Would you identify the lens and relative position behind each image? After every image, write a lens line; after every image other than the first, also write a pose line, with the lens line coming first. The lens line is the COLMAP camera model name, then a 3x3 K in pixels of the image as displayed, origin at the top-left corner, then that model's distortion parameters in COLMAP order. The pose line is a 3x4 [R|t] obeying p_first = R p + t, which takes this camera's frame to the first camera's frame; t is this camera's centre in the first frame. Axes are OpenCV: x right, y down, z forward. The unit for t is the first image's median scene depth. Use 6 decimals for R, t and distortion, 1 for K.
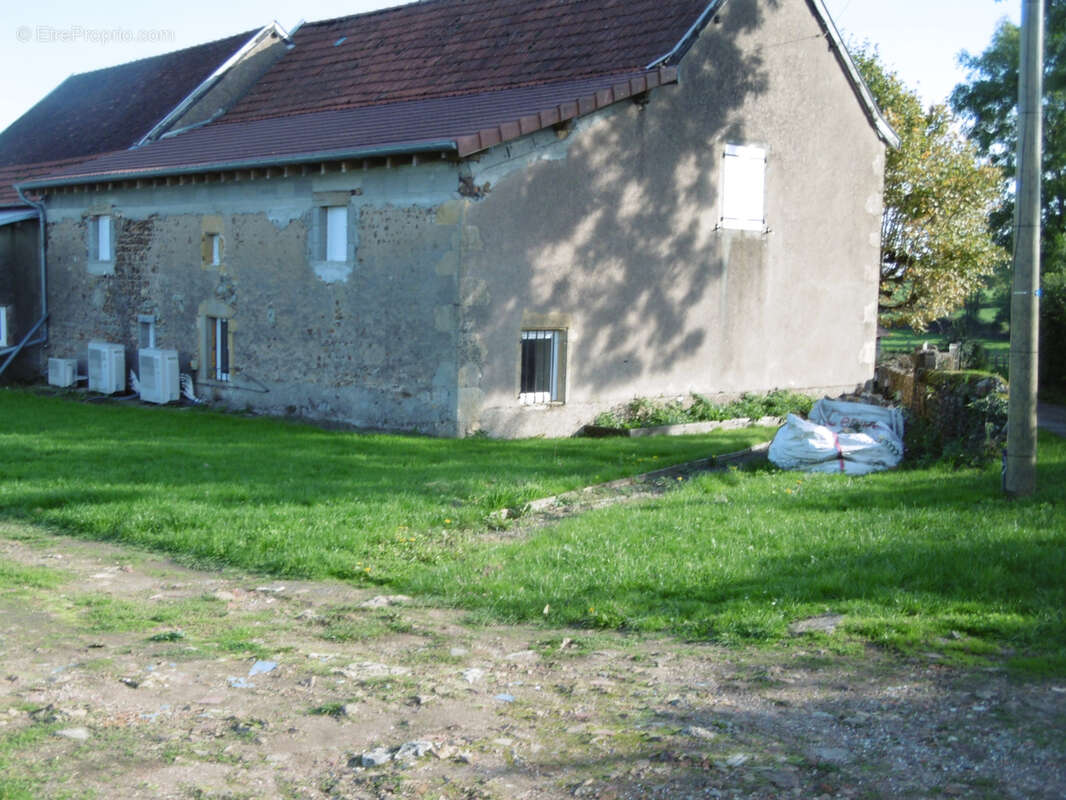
lens RADIAL K [[1299.6, 0, 516.0], [0, 1299.6, 427.2], [0, 0, 1]] dist [-0.040937, -0.024198]
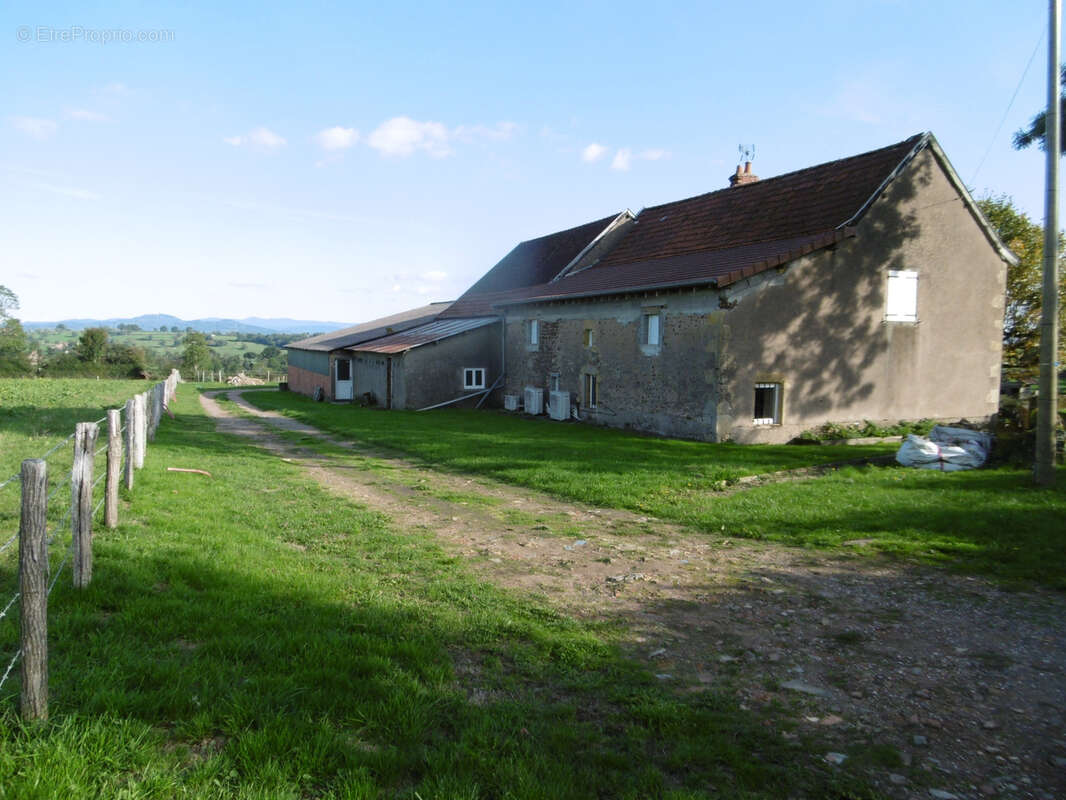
lens RADIAL K [[1299.6, 0, 516.0], [0, 1299.6, 427.2], [0, 0, 1]] dist [-0.040937, -0.024198]
pose [[0.926822, 0.021874, -0.374864, 0.371388], [-0.025273, 0.999672, -0.004152, 0.001100], [0.374650, 0.013322, 0.927070, -0.767097]]
